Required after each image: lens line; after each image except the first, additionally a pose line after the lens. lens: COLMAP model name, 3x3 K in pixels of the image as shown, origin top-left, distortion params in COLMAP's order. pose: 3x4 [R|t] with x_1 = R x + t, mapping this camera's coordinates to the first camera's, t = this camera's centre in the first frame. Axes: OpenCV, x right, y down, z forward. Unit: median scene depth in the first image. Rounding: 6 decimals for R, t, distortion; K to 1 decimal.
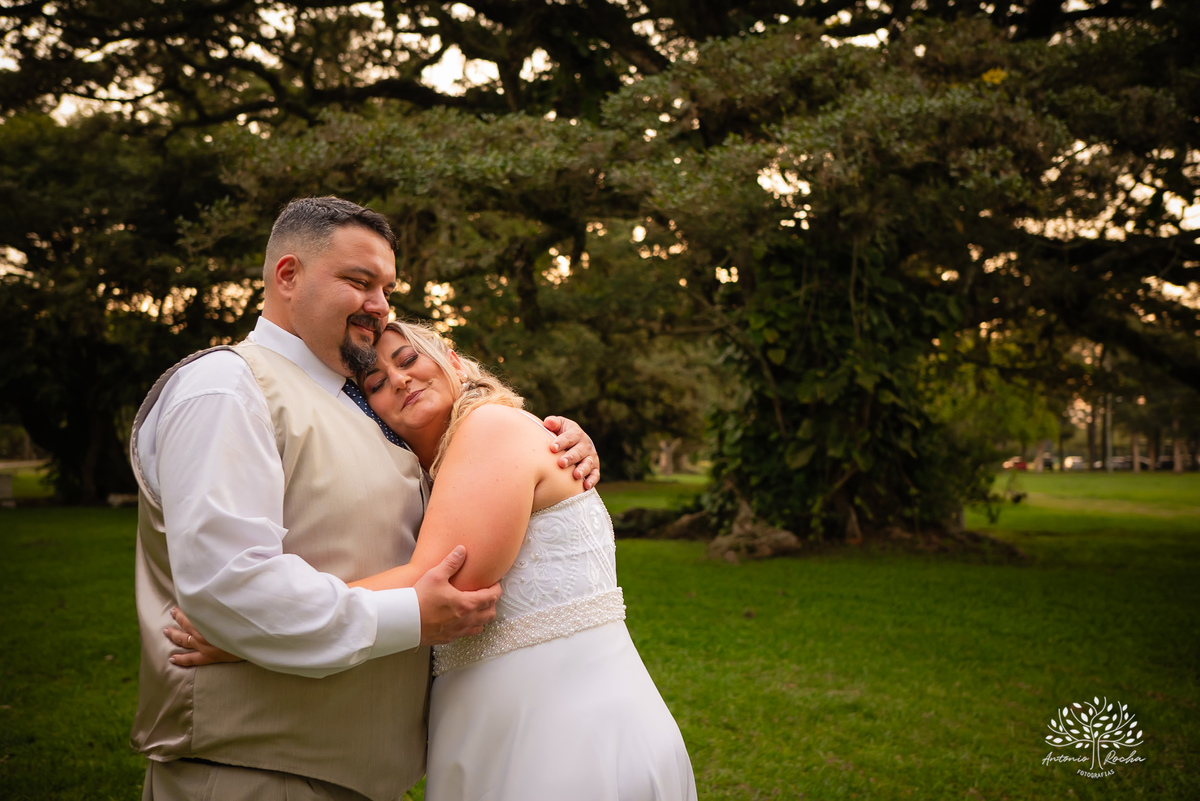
lens RADIAL K [[1226.6, 0, 599.9], [0, 1226.6, 391.5], [0, 0, 1]] dist [0.035798, 0.000000]
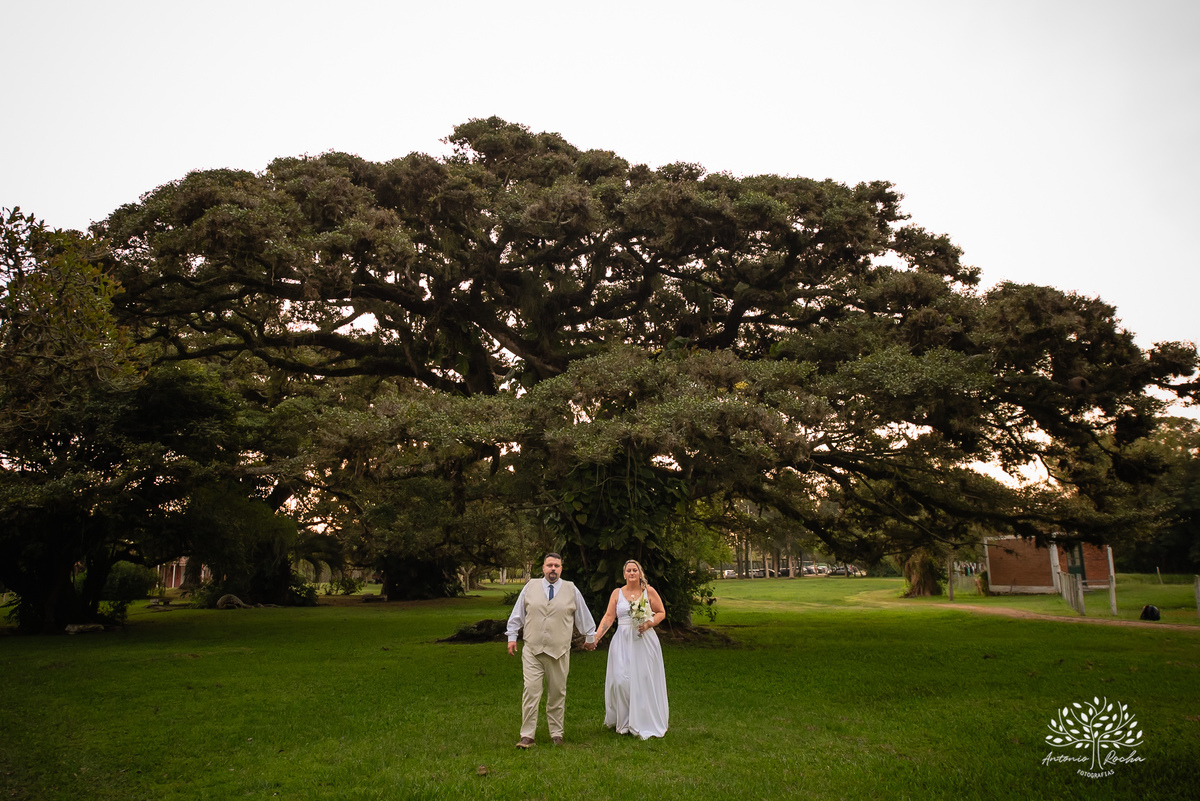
lens RADIAL K [[845.0, 0, 605.0], [0, 845.0, 404.8], [0, 0, 1]] dist [0.027594, 0.009396]
pose [[0.974619, 0.018762, 0.223081, -0.074686], [0.013698, 0.989617, -0.143075, -0.018101], [-0.223449, 0.142500, 0.964243, -0.086907]]
